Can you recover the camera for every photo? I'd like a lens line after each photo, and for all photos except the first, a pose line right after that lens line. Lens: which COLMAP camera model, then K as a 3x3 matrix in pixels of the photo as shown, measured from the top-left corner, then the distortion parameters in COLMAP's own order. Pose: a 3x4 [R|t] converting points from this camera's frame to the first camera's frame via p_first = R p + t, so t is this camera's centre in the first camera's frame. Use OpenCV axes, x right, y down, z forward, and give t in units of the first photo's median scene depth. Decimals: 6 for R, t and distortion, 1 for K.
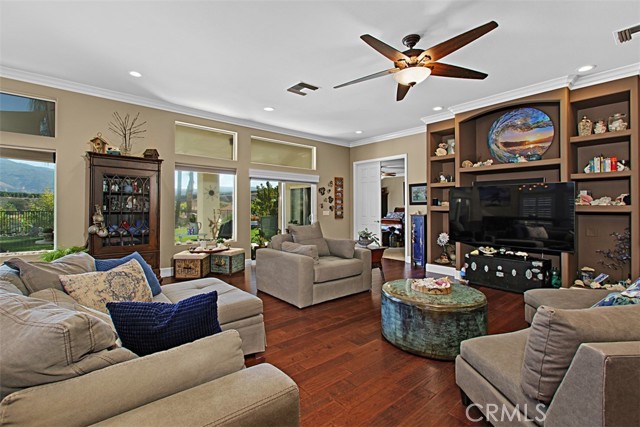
lens RADIAL K [[290.3, 0, 305.3], [0, 290.3, 209.0], [0, 0, 1]] dist [0.075914, 0.000081]
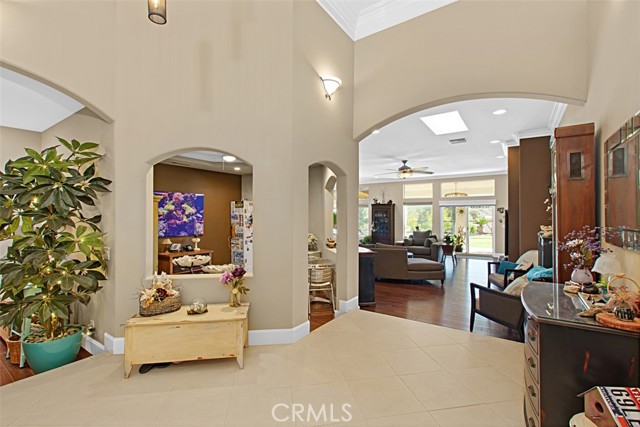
lens RADIAL K [[292.1, 0, 318.4], [0, 292.1, 215.6], [0, 0, 1]] dist [0.007643, 0.000392]
pose [[0.293479, -0.009019, -0.955923, 1.148879], [0.006756, 0.999950, -0.007360, -0.031918], [0.955942, -0.004298, 0.293525, -0.233378]]
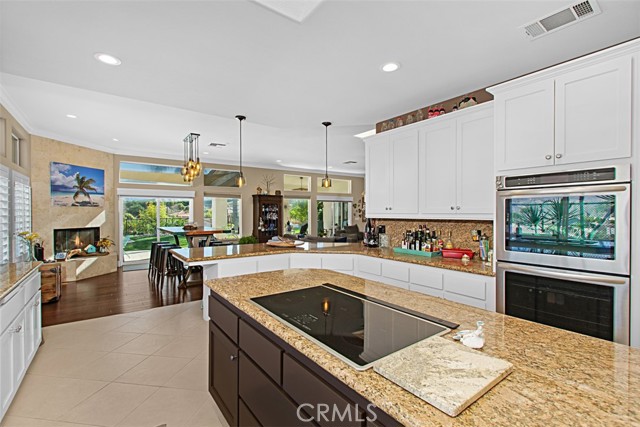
lens RADIAL K [[292.1, 0, 318.4], [0, 292.1, 215.6], [0, 0, 1]] dist [0.007643, 0.000392]
pose [[0.999498, -0.012657, -0.029037, -0.105468], [0.013031, 0.999835, 0.012695, -0.029952], [0.028872, -0.013067, 0.999498, -0.709021]]
